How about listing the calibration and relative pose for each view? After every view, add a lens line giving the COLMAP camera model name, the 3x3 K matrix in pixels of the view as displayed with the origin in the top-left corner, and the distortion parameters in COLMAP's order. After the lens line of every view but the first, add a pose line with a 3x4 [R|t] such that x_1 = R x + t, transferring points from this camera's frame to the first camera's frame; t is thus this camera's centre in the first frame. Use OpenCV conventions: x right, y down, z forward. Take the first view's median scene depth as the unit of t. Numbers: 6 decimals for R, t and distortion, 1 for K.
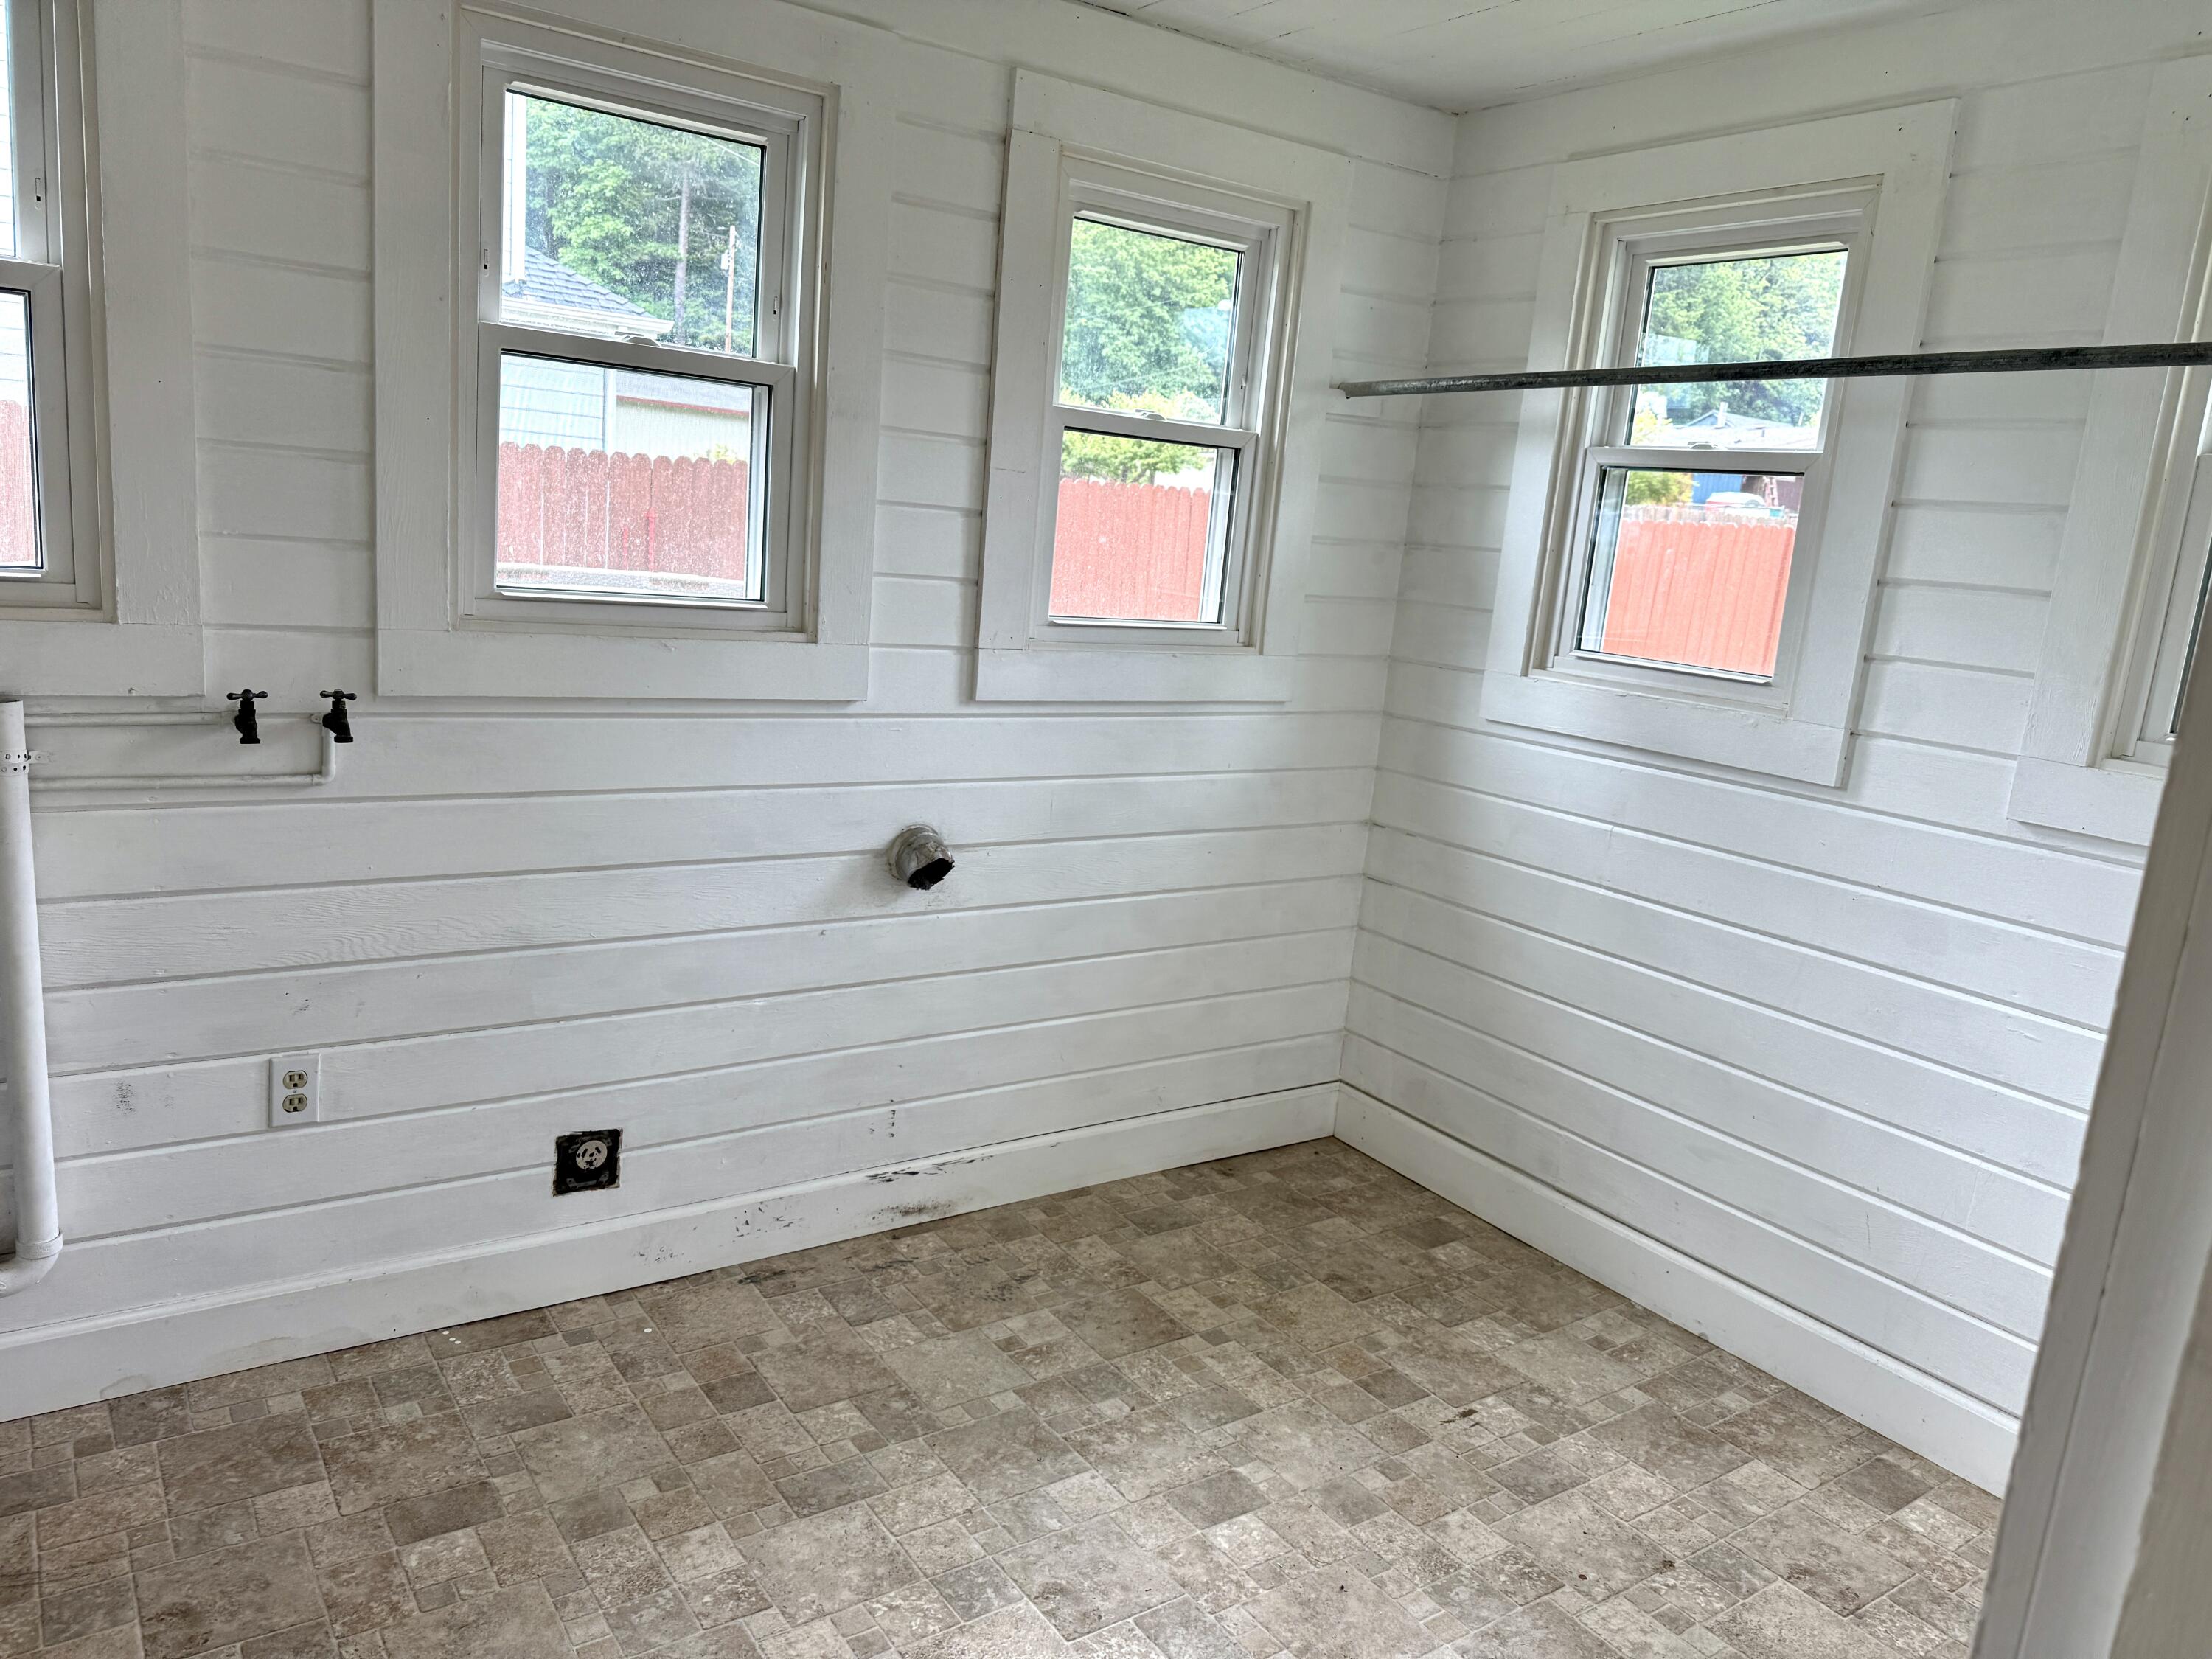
lens RADIAL K [[1553.8, 0, 1121.4], [0, 1553.8, 814.6], [0, 0, 1]] dist [-0.011264, -0.005466]
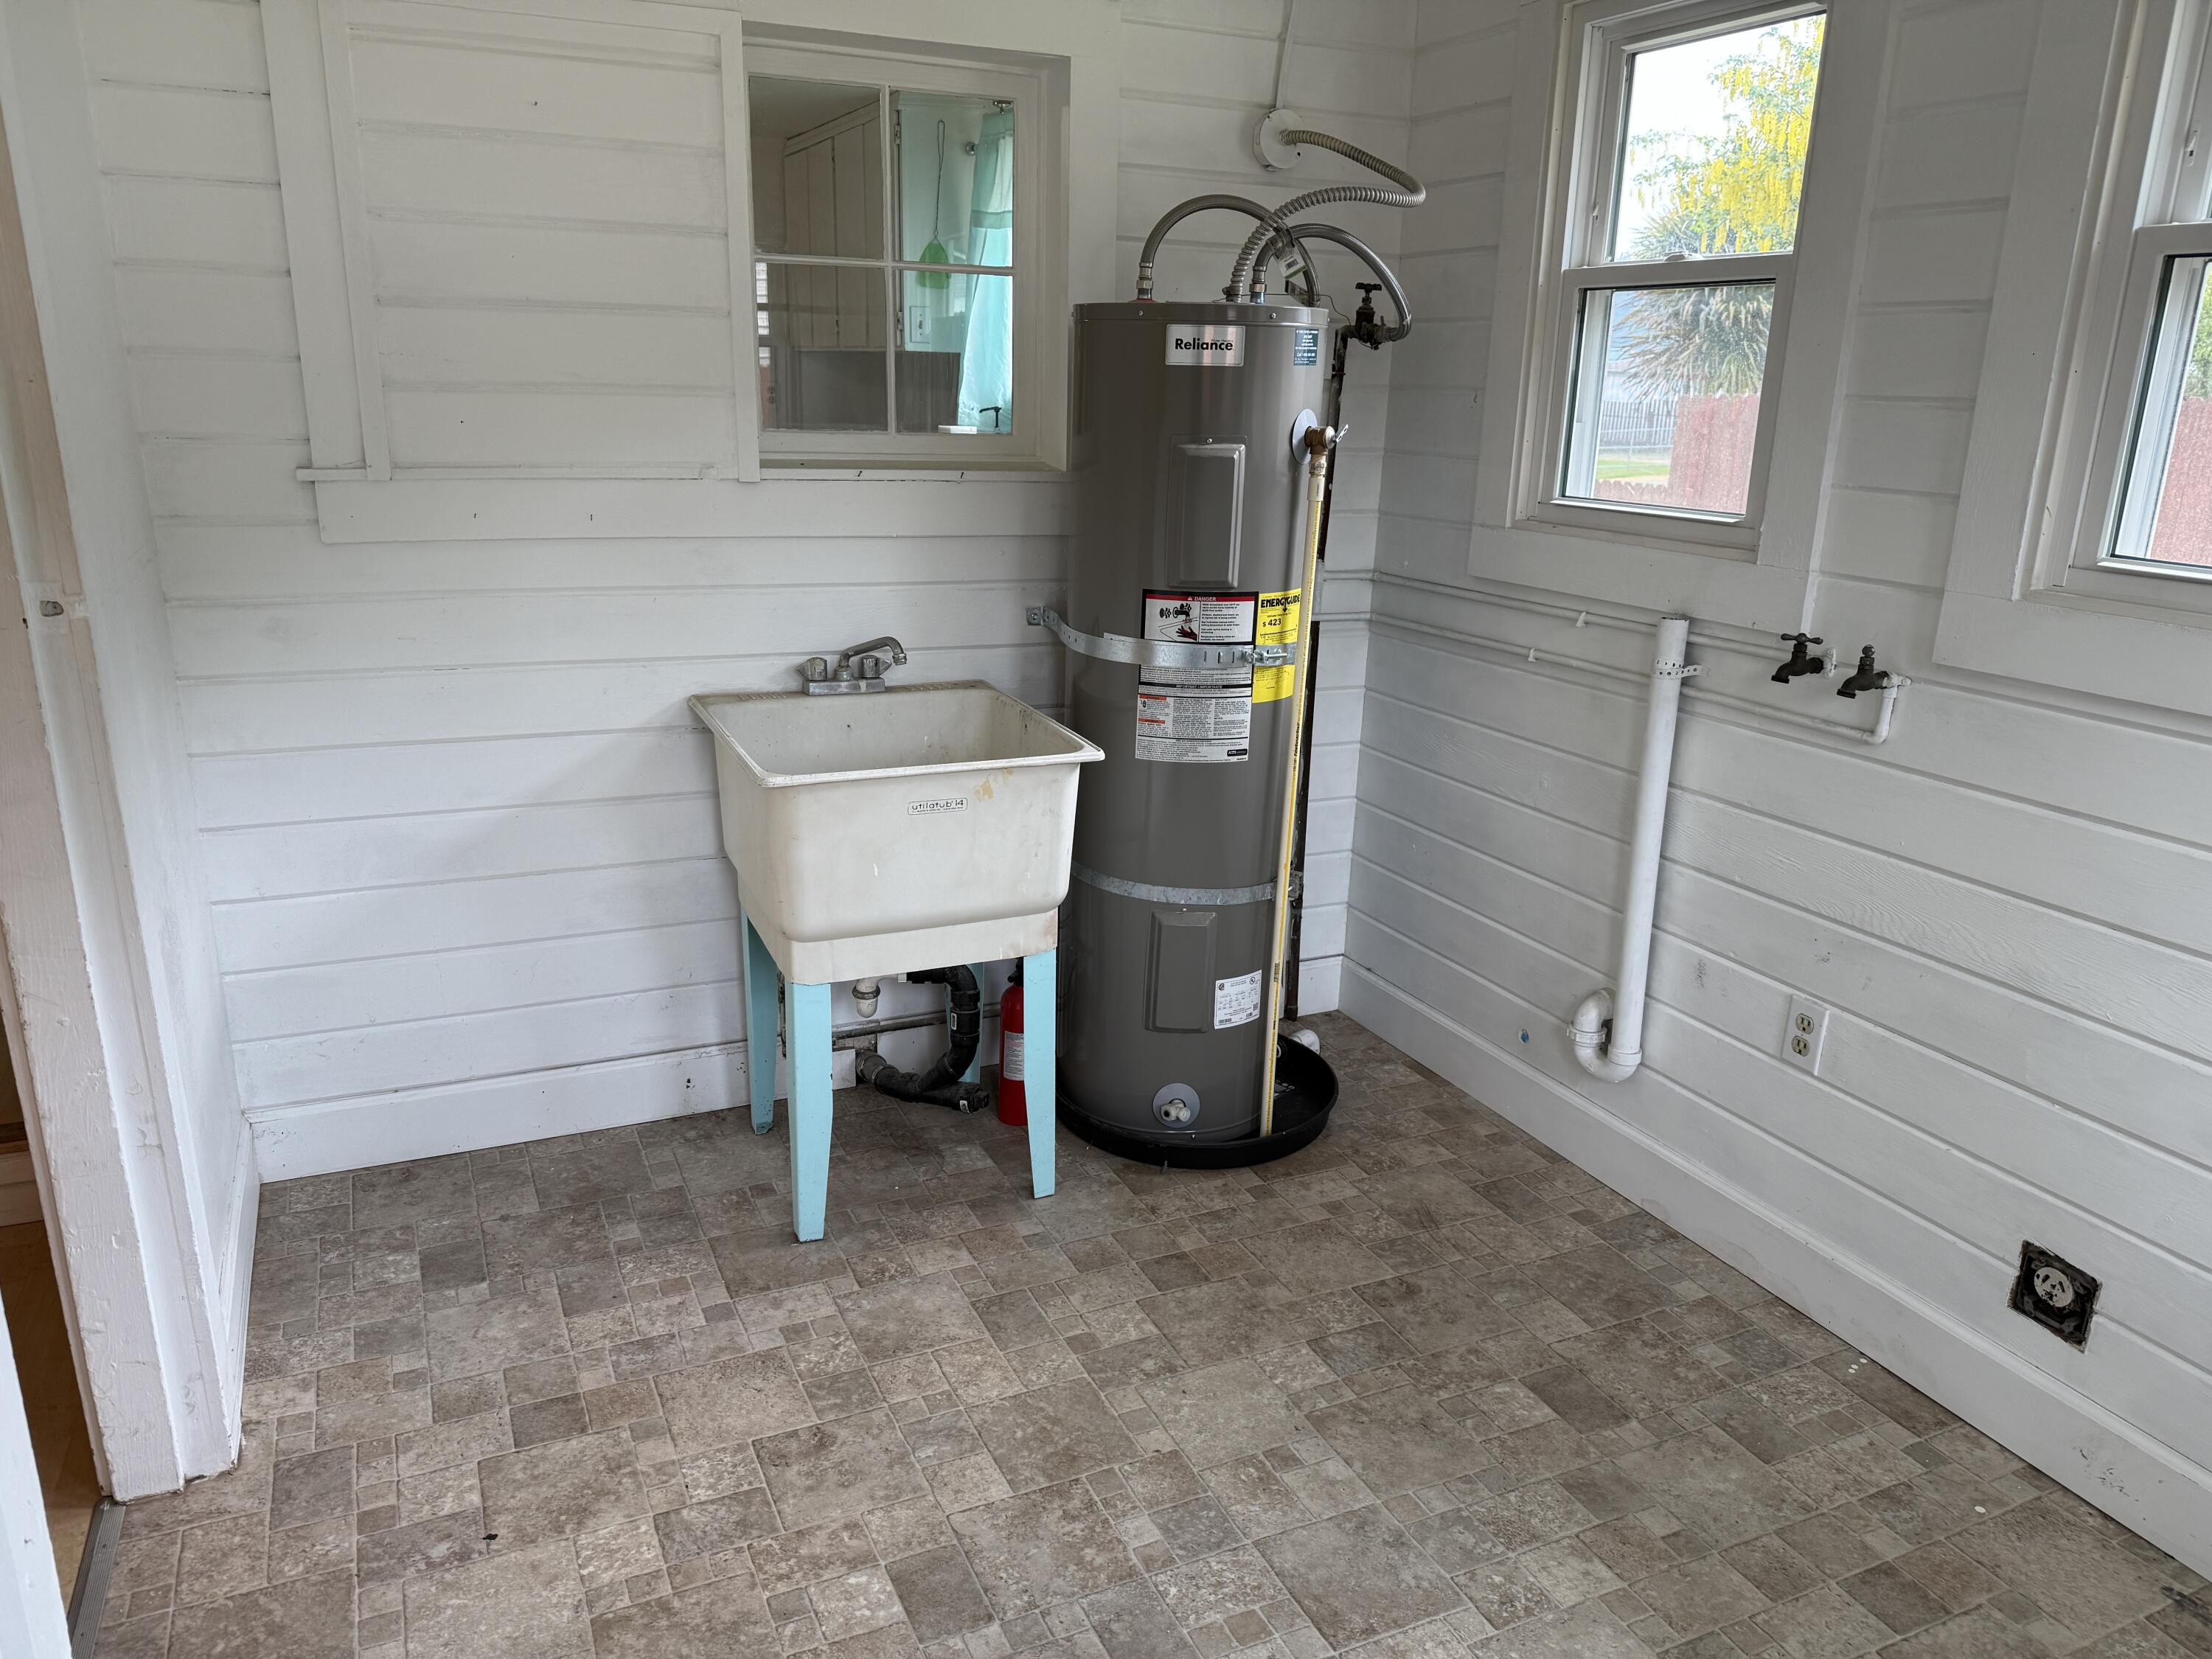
lens RADIAL K [[1539.1, 0, 1106.0], [0, 1539.1, 829.5], [0, 0, 1]] dist [0.109257, -0.166282]
pose [[-0.170248, 0.188356, -0.967232, 0.522347], [-0.228710, 0.947204, 0.224713, -0.077534], [0.958492, 0.259473, -0.118181, 0.643654]]
